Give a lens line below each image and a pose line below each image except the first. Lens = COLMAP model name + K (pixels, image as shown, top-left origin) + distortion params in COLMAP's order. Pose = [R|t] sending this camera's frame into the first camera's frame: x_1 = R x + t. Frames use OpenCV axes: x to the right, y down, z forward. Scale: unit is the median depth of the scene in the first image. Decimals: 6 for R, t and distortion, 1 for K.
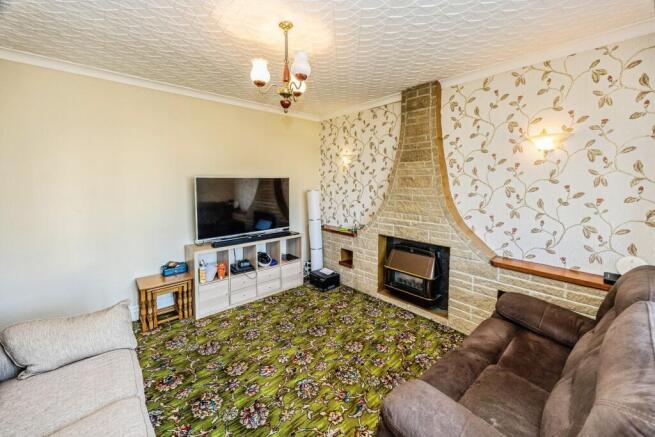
lens RADIAL K [[257.9, 0, 327.8], [0, 257.9, 215.3], [0, 0, 1]] dist [-0.001300, -0.000072]
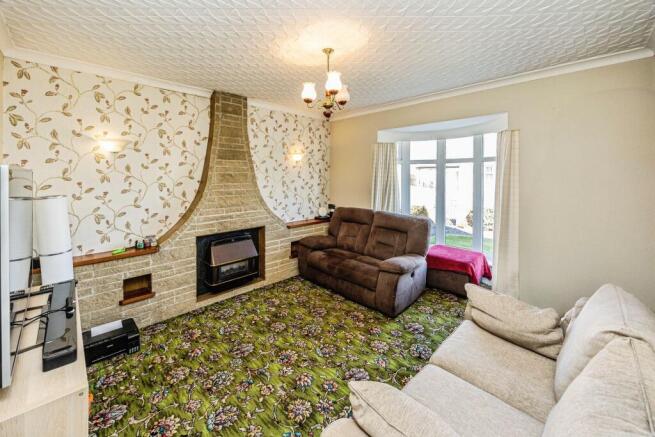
lens RADIAL K [[267.1, 0, 328.7], [0, 267.1, 205.7], [0, 0, 1]] dist [-0.000640, -0.000027]
pose [[-0.057572, -0.109995, 0.992263, -0.883786], [0.134131, 0.984048, 0.116867, -0.094098], [-0.989290, 0.139822, -0.041900, 0.677951]]
